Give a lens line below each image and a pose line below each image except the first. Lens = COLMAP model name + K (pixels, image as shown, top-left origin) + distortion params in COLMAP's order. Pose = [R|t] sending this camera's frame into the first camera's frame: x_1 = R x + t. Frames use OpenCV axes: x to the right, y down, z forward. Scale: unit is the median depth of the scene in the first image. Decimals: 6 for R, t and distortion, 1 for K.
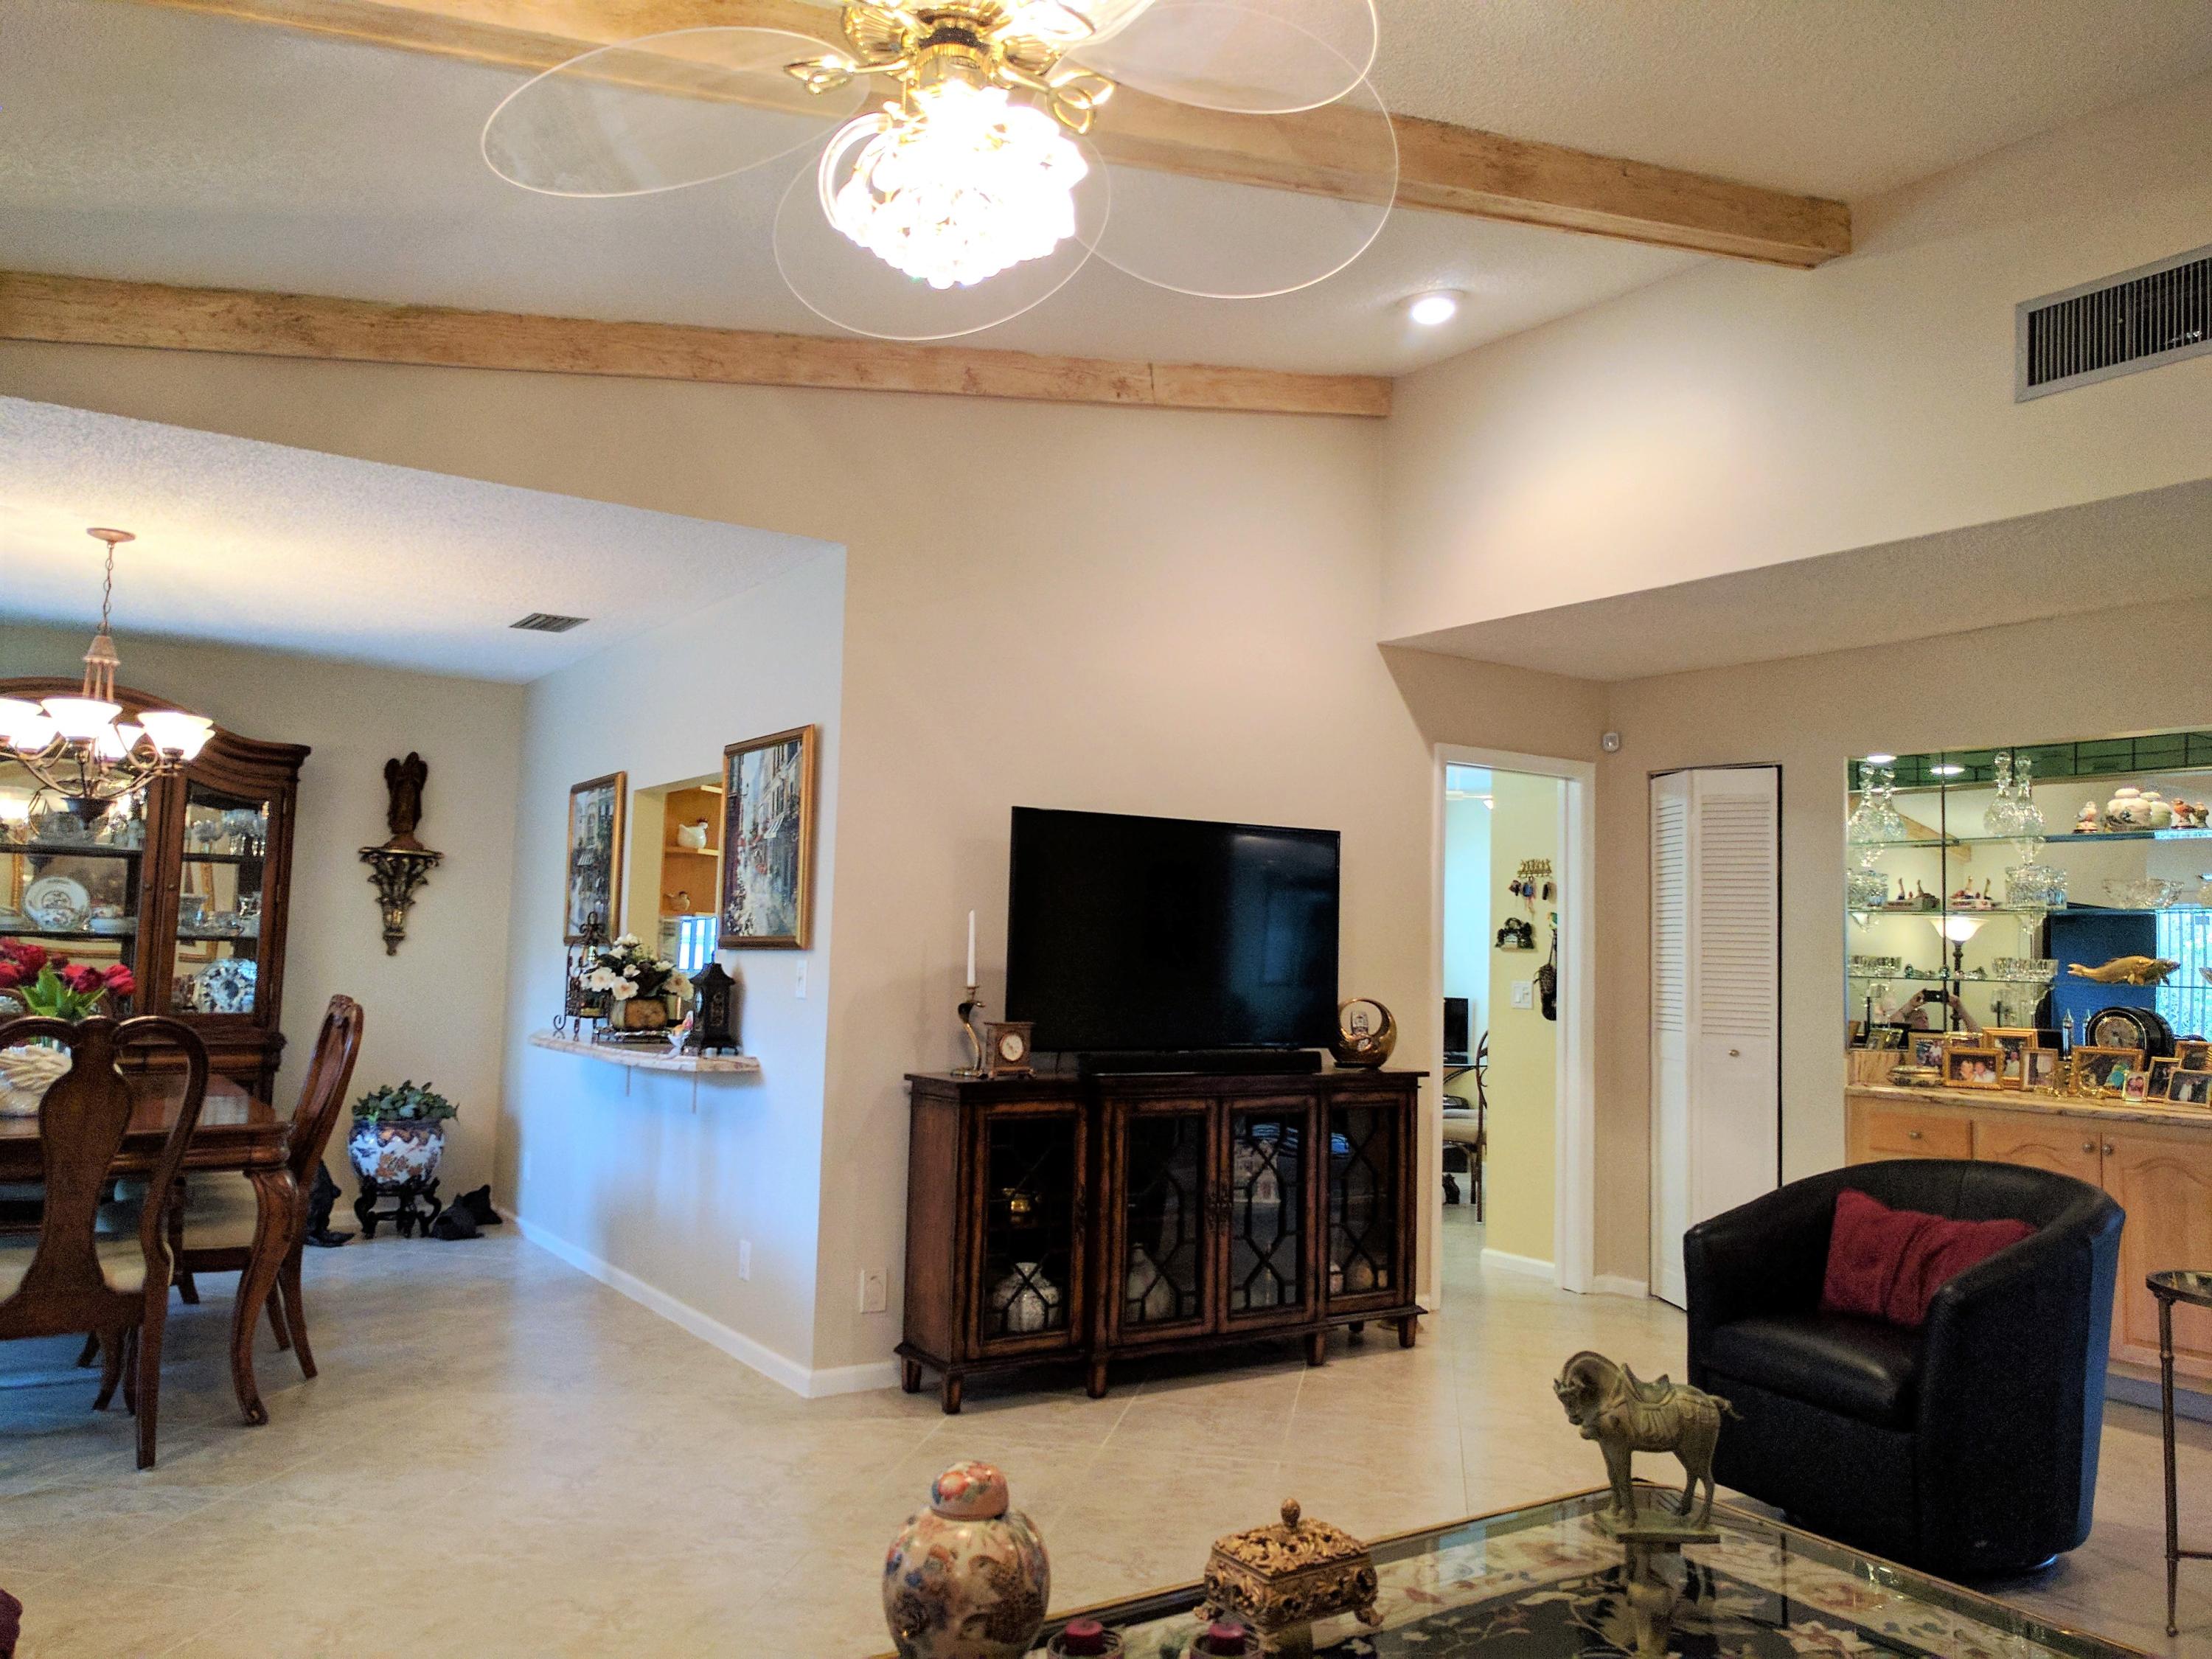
lens RADIAL K [[1666.0, 0, 1095.8], [0, 1666.0, 824.4], [0, 0, 1]] dist [0.004181, 0.012359]
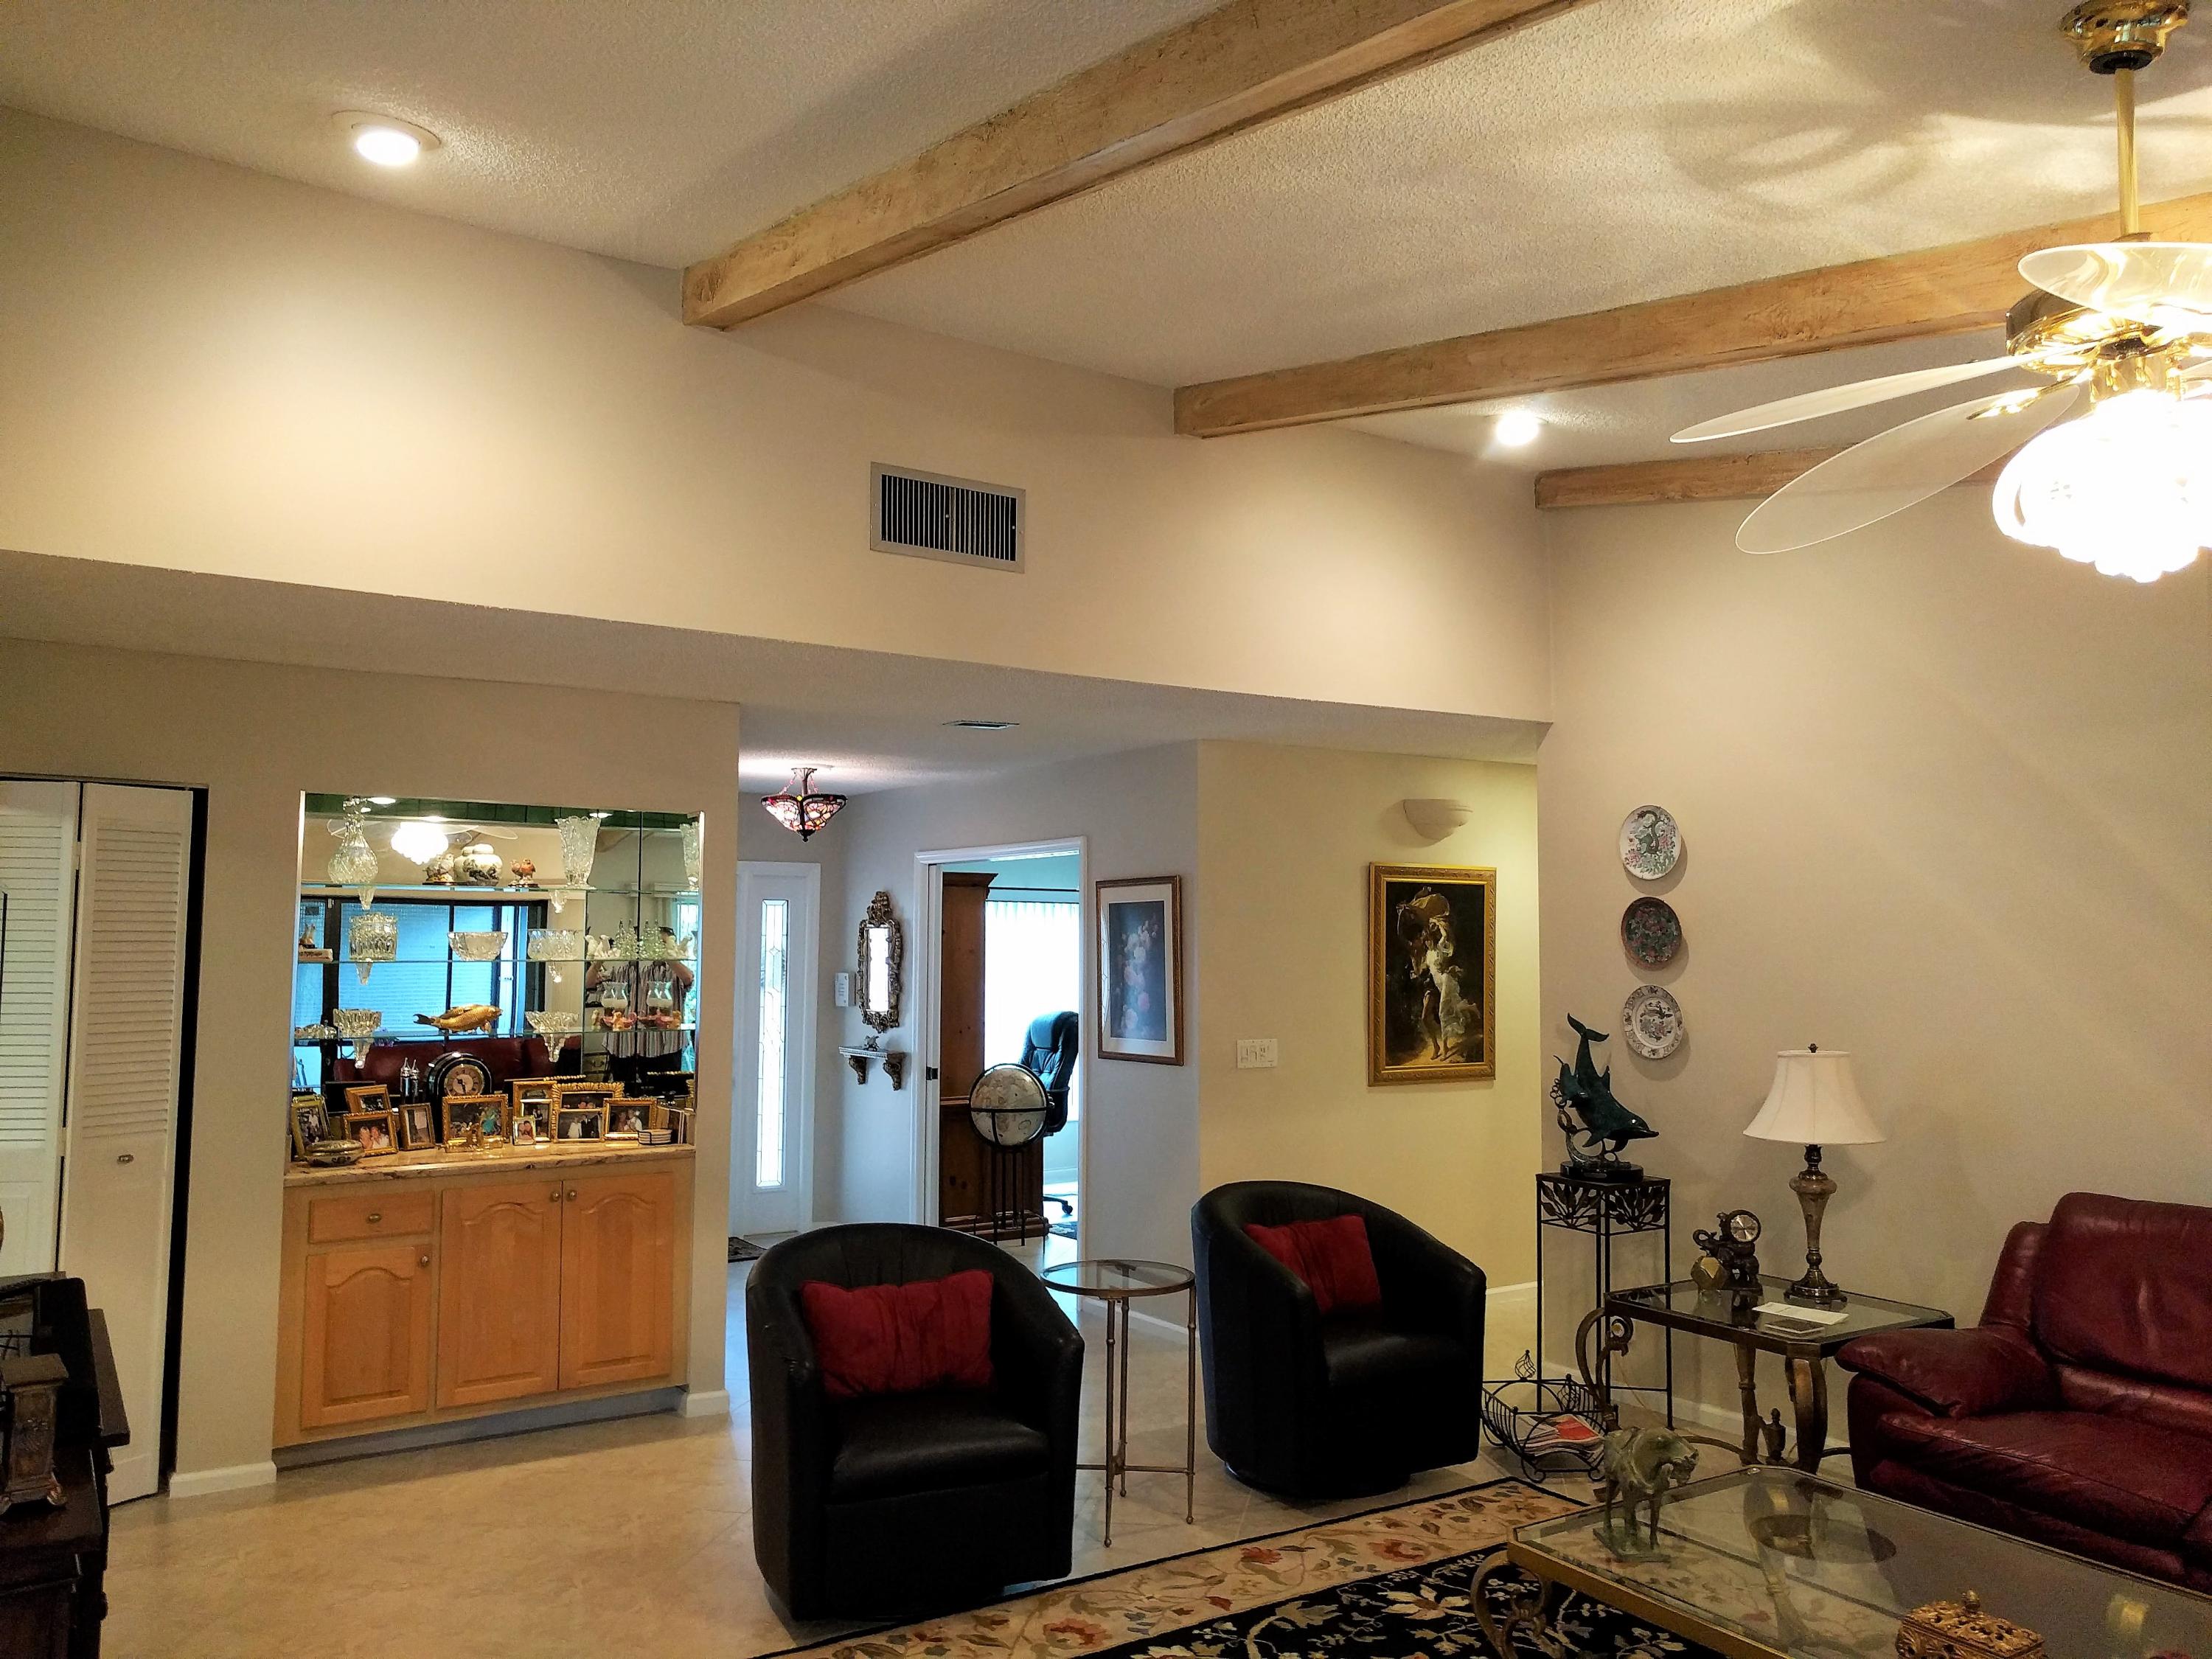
lens RADIAL K [[1666.0, 0, 1096.7], [0, 1666.0, 822.7], [0, 0, 1]] dist [0.004181, 0.012359]
pose [[0.004918, 0.039421, 0.999211, -0.497092], [-0.085386, 0.995590, -0.038858, -0.032034], [-0.996336, -0.085128, 0.008262, 0.715776]]
